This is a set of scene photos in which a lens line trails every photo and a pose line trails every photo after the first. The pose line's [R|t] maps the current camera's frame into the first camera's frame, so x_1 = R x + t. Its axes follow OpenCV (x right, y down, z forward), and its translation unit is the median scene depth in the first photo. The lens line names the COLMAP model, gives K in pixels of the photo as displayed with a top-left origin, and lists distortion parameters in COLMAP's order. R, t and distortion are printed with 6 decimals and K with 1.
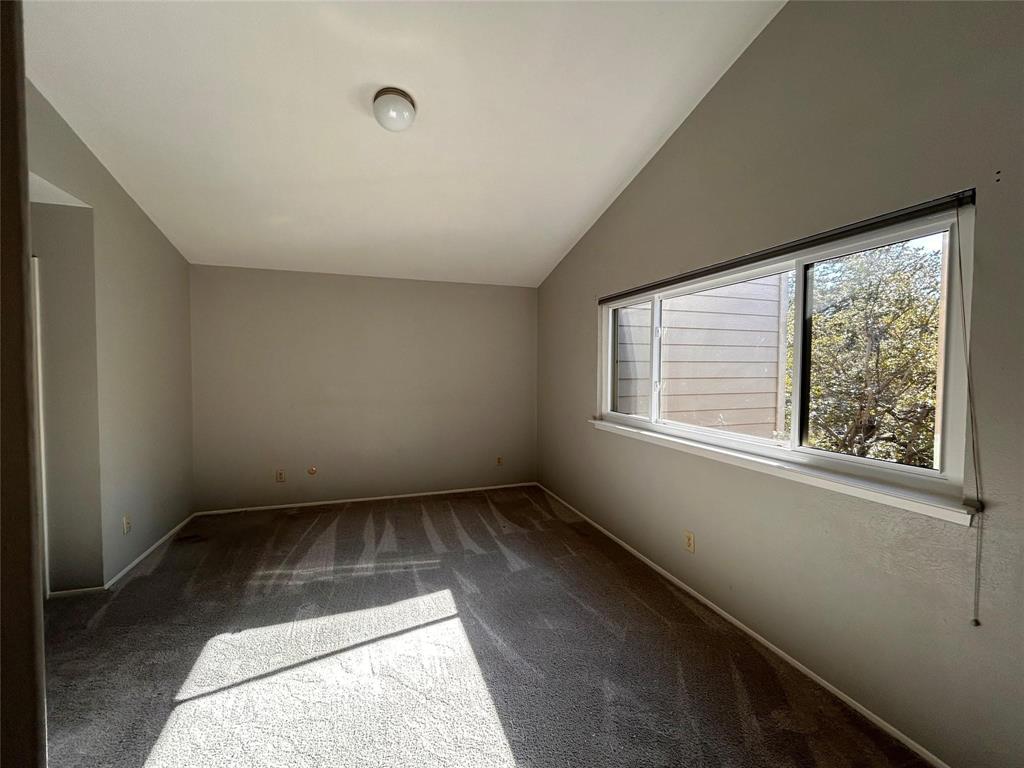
lens RADIAL K [[412.0, 0, 508.4], [0, 412.0, 383.4], [0, 0, 1]] dist [-0.006044, -0.000106]
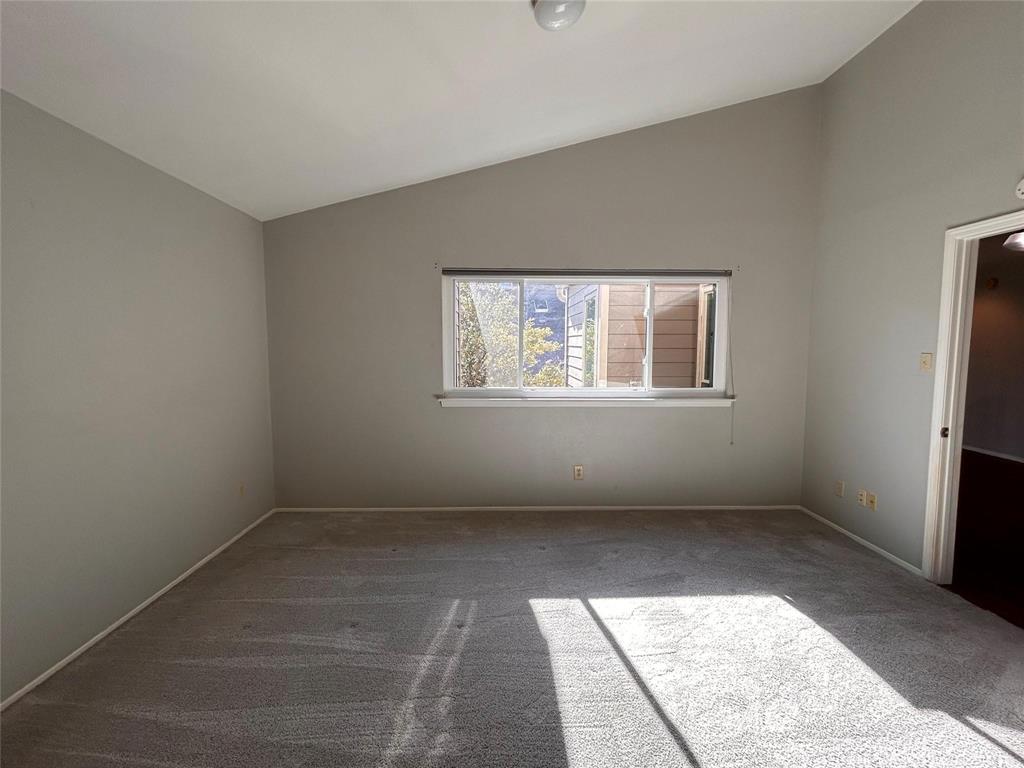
lens RADIAL K [[470.2, 0, 512.0], [0, 470.2, 384.0], [0, 0, 1]] dist [0.000140, -0.000065]
pose [[0.296632, -0.075685, 0.951988, -0.953110], [0.034743, 0.997050, 0.068442, -0.014011], [-0.954360, 0.012772, 0.298387, 0.670487]]
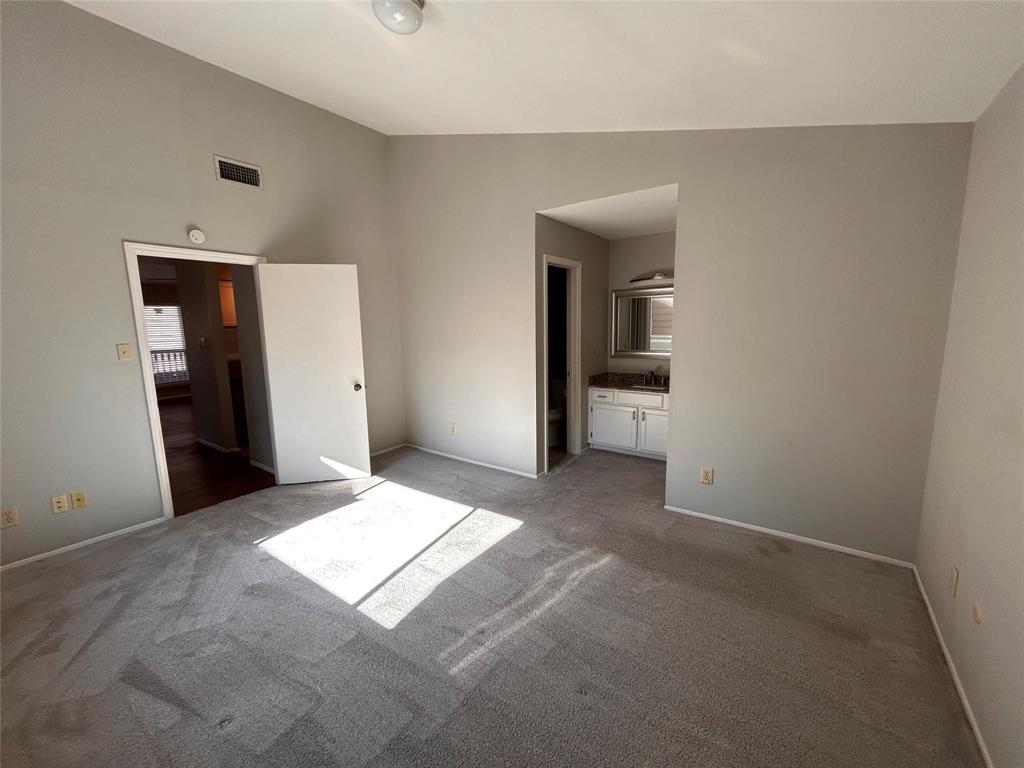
lens RADIAL K [[412.0, 0, 508.4], [0, 412.0, 383.4], [0, 0, 1]] dist [-0.006044, -0.000106]
pose [[-0.815159, 0.094539, -0.571470, 0.060456], [-0.005050, 0.985393, 0.170218, -0.065659], [0.579215, 0.141641, -0.802775, 1.507729]]
